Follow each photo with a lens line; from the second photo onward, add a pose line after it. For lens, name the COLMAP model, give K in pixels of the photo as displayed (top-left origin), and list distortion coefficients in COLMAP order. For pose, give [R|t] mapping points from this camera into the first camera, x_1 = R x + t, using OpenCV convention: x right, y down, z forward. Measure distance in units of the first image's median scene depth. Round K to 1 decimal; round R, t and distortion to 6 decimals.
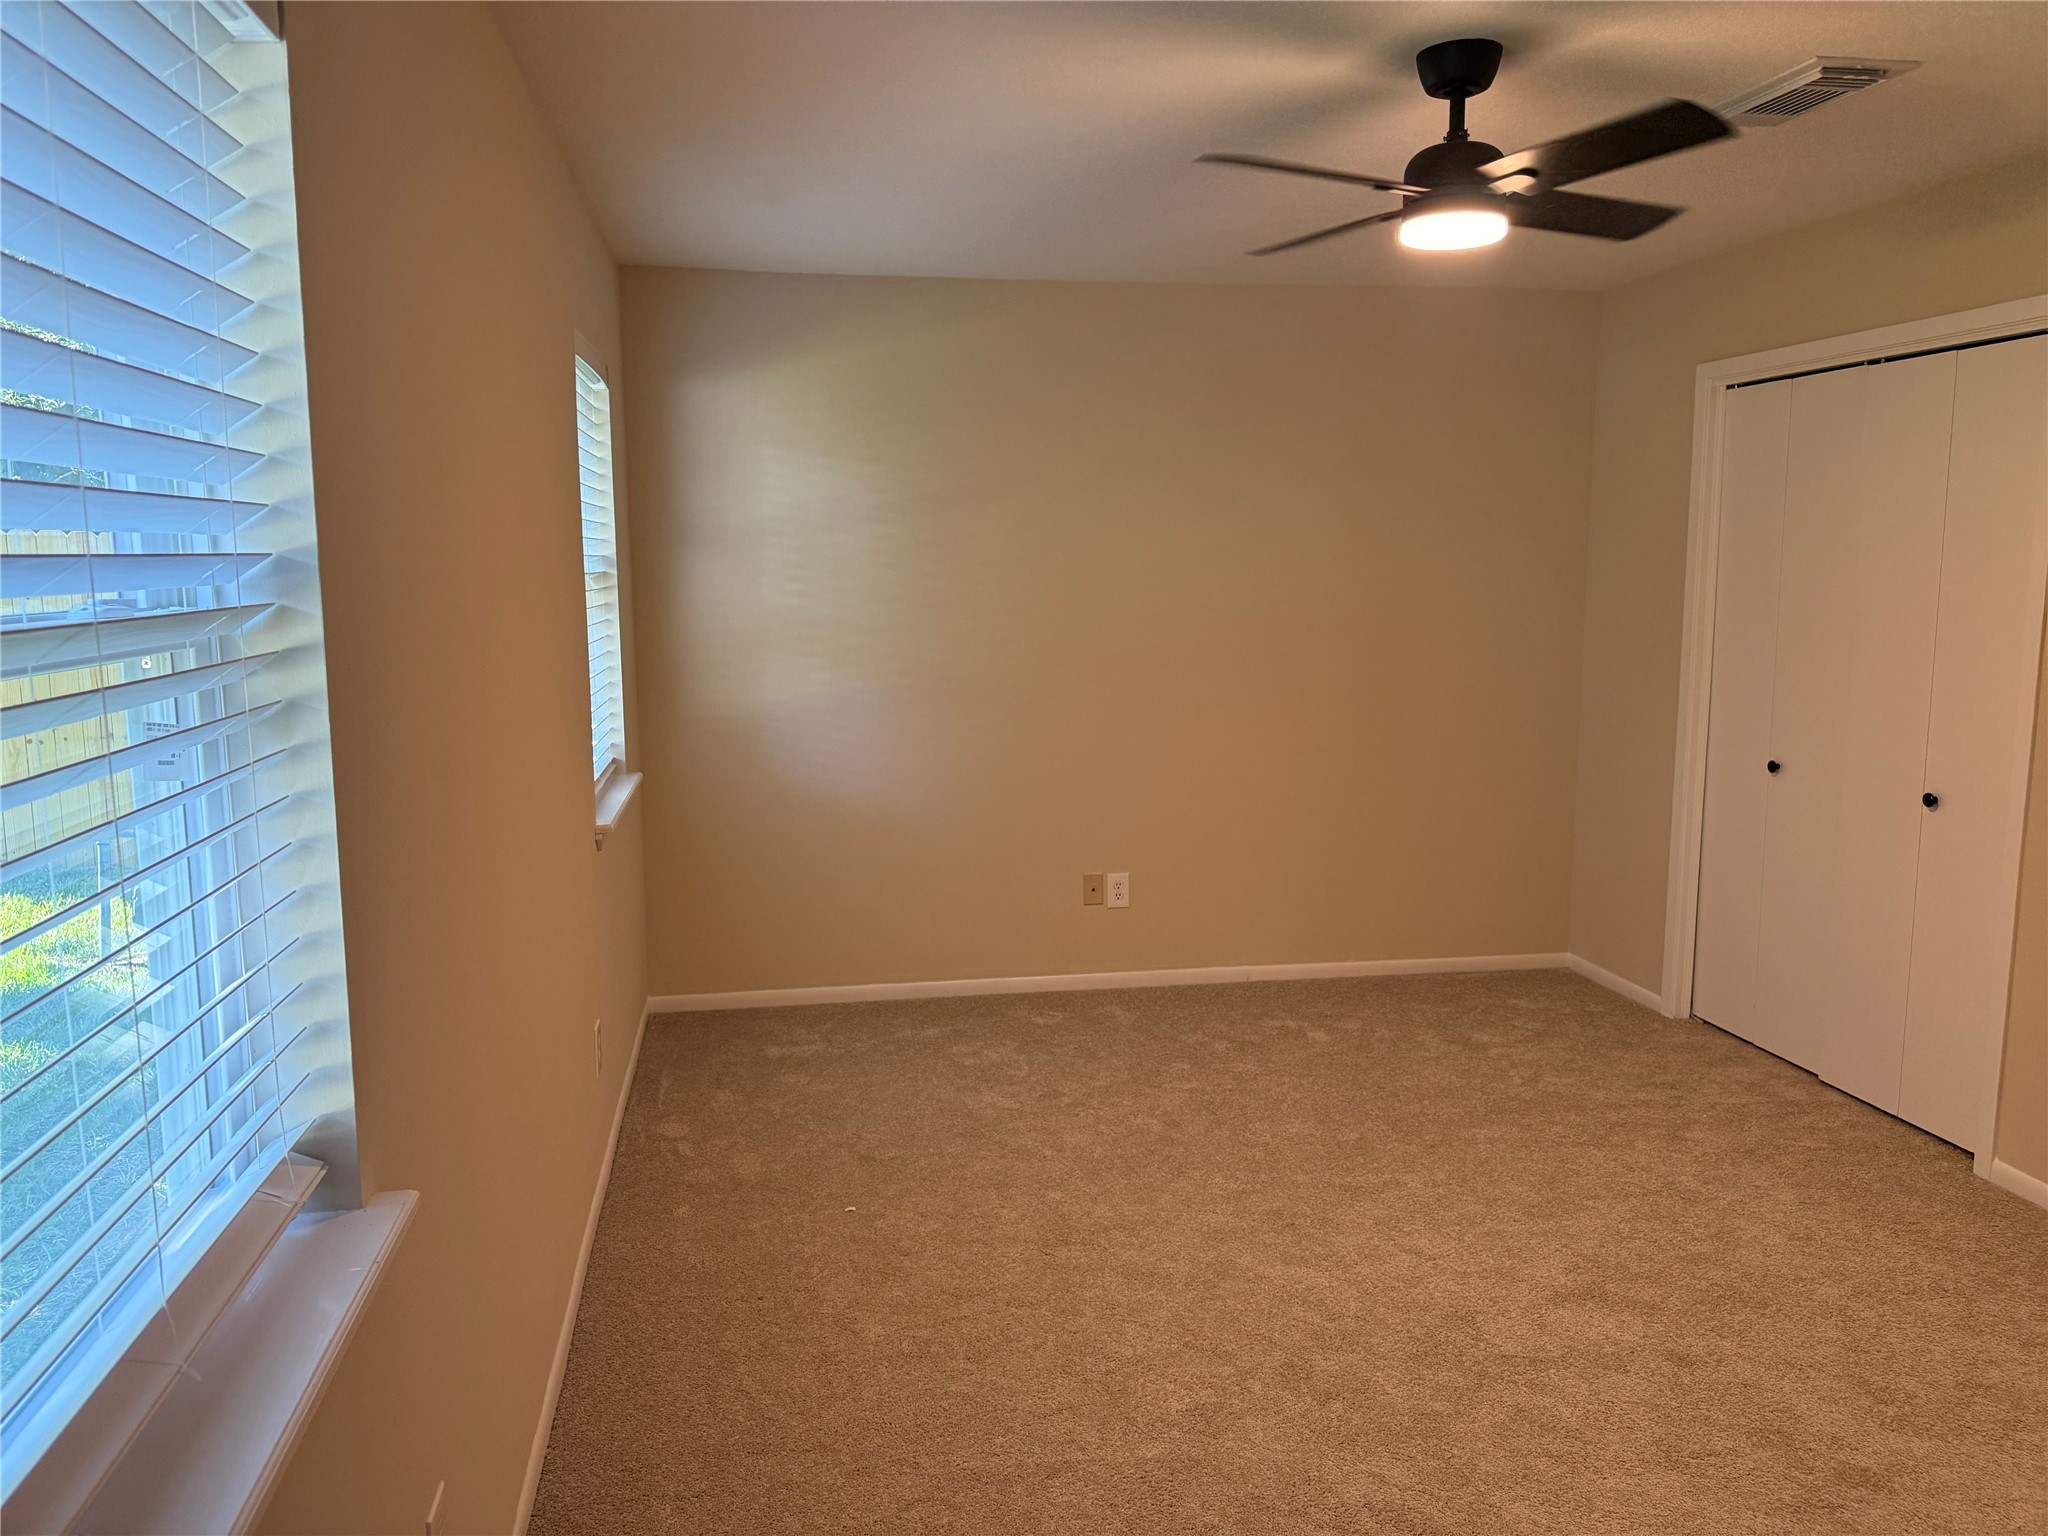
lens RADIAL K [[1428.1, 0, 1027.4], [0, 1428.1, 774.8], [0, 0, 1]] dist [0.124403, -0.212689]
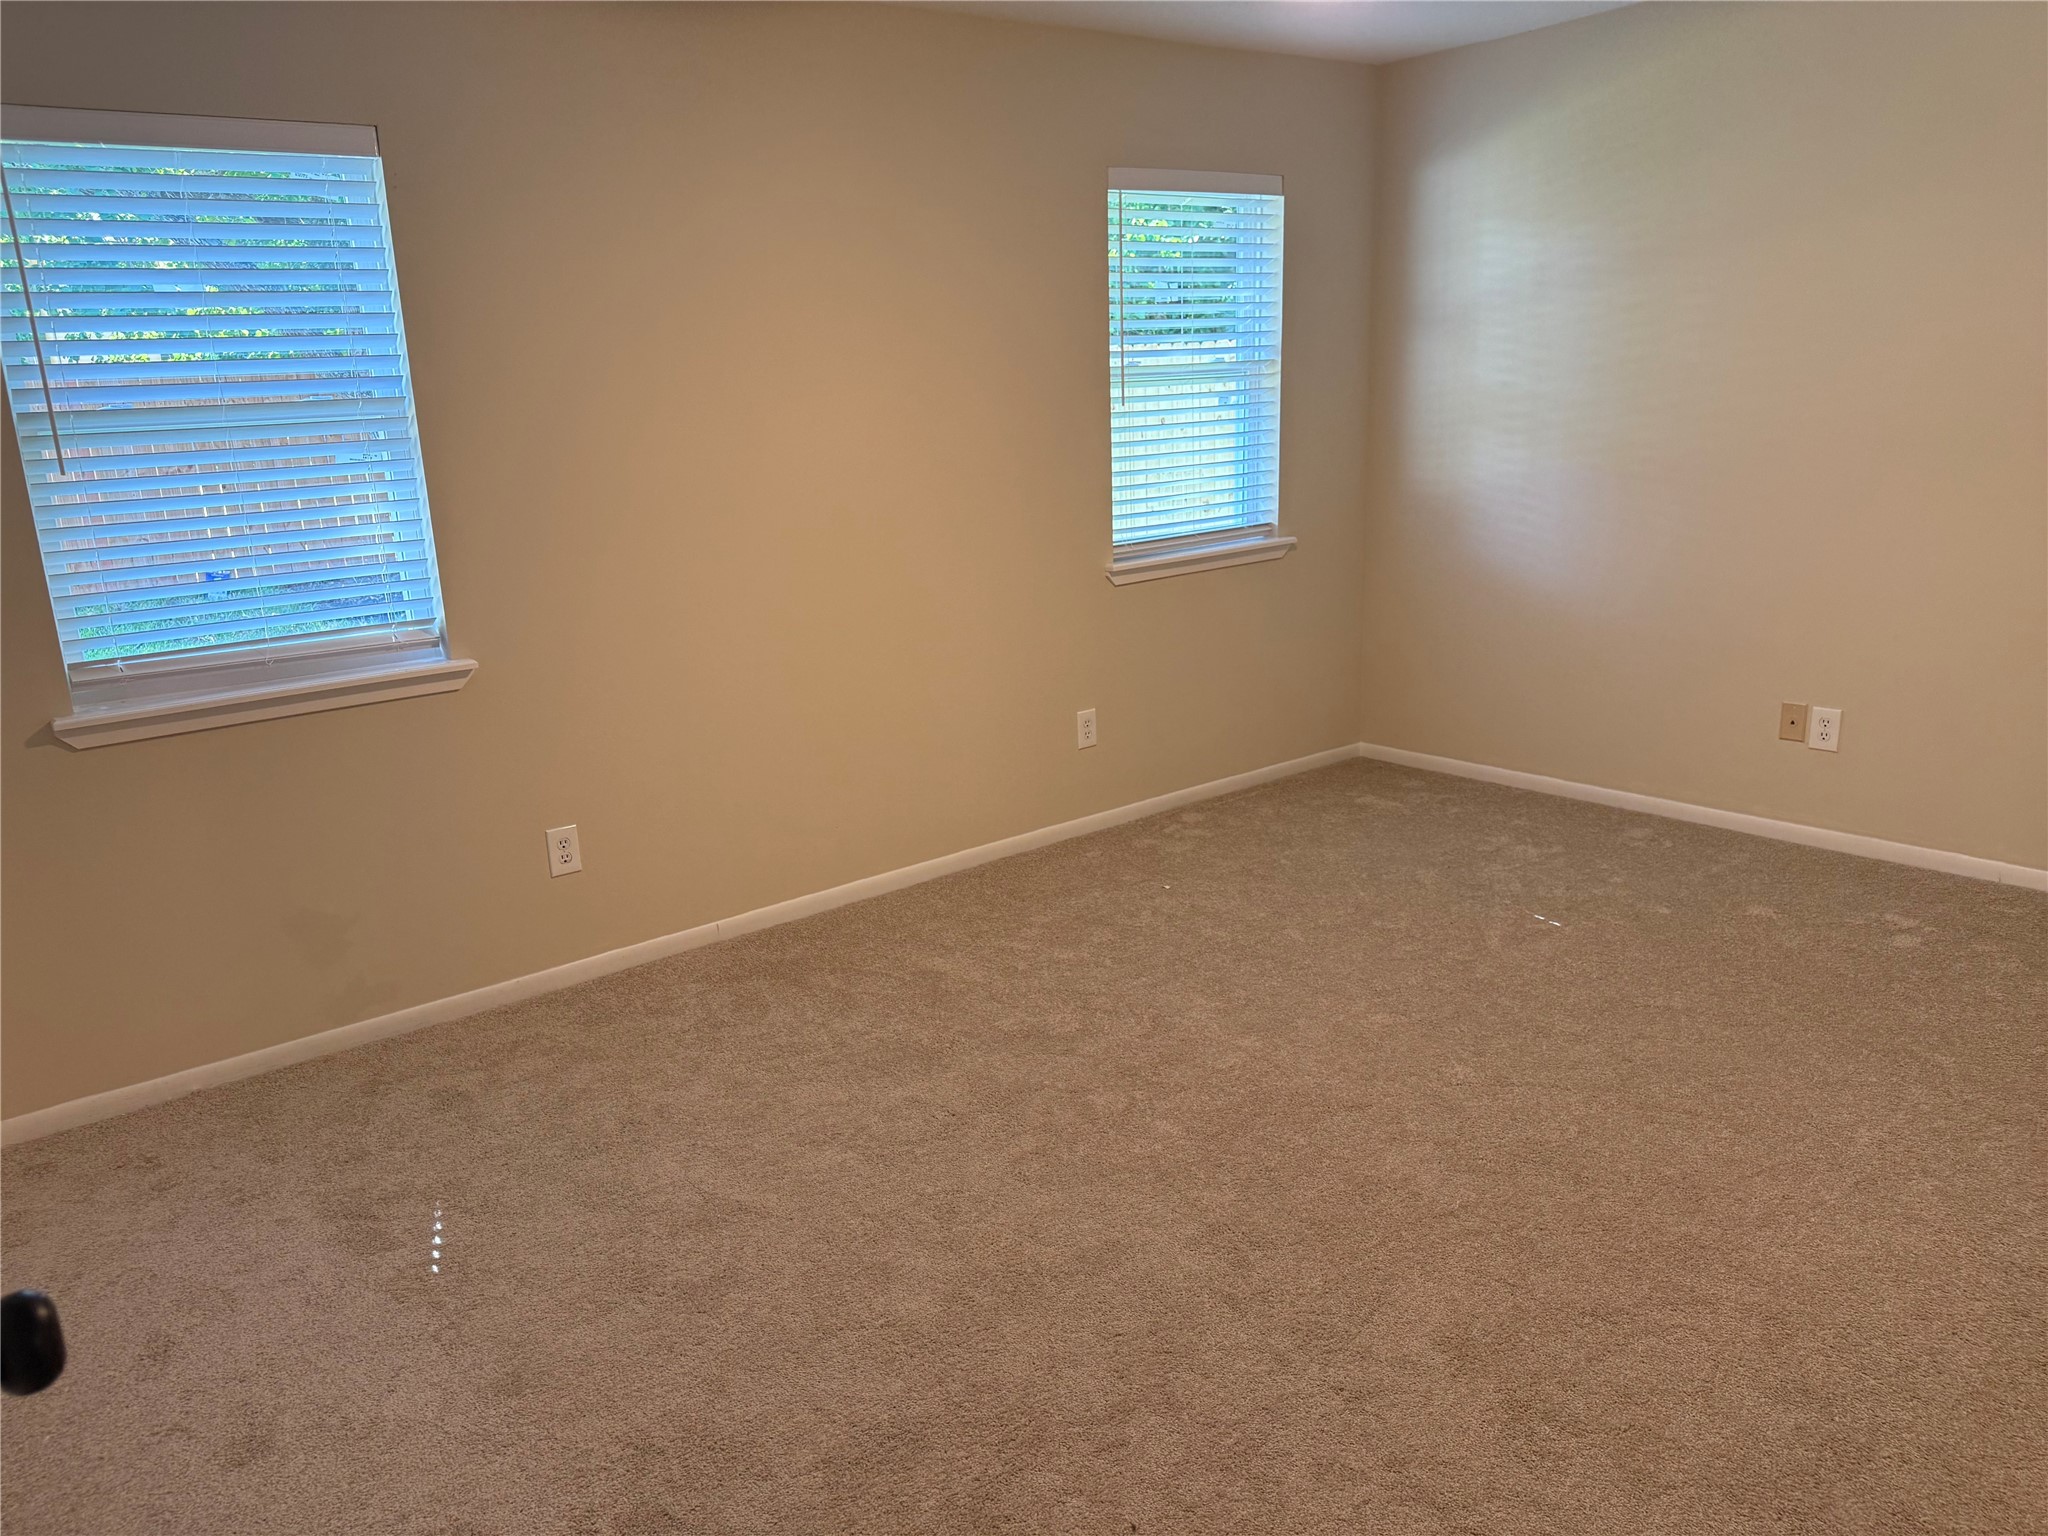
lens RADIAL K [[1428.1, 0, 1027.4], [0, 1428.1, 774.8], [0, 0, 1]] dist [0.124403, -0.212689]
pose [[0.495344, 0.201288, -0.845055, 0.583996], [-0.092869, 0.979480, 0.178870, 0.000412], [0.863719, -0.010123, 0.503872, 0.202882]]
